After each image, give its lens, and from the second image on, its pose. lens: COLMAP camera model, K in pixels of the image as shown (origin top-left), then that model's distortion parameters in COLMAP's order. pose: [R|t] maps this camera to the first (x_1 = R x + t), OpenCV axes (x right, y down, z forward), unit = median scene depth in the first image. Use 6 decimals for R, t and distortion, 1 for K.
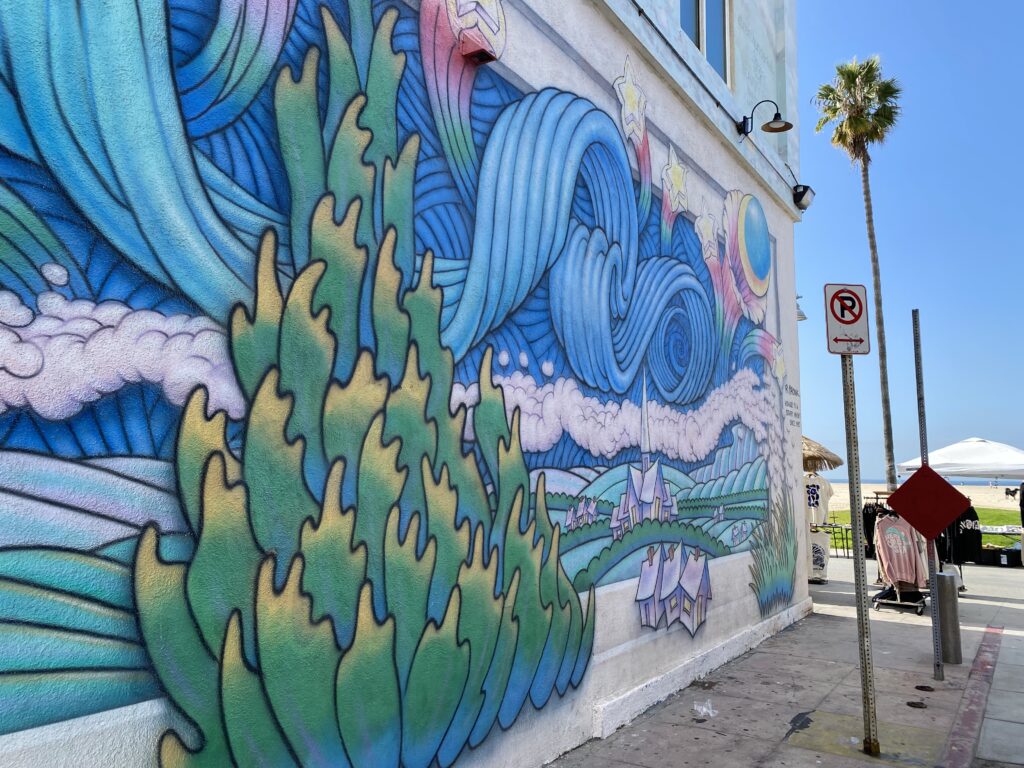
lens RADIAL K [[770.6, 0, 502.5], [0, 770.6, 368.8], [0, 0, 1]] dist [0.069160, -0.072367]
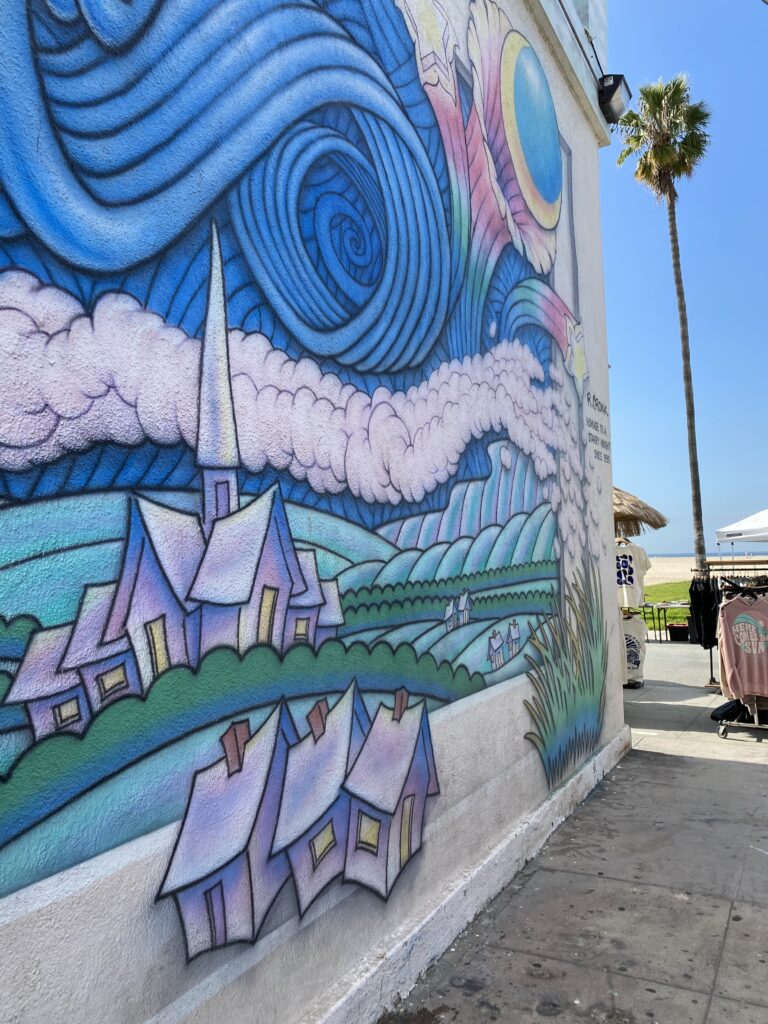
lens RADIAL K [[770.6, 0, 373.2], [0, 770.6, 503.1], [0, 0, 1]] dist [0.069160, -0.072367]
pose [[0.996368, -0.029522, 0.079873, 0.237235], [0.024584, 0.997767, 0.062108, 0.108838], [-0.081528, -0.059918, 0.994868, 0.657232]]
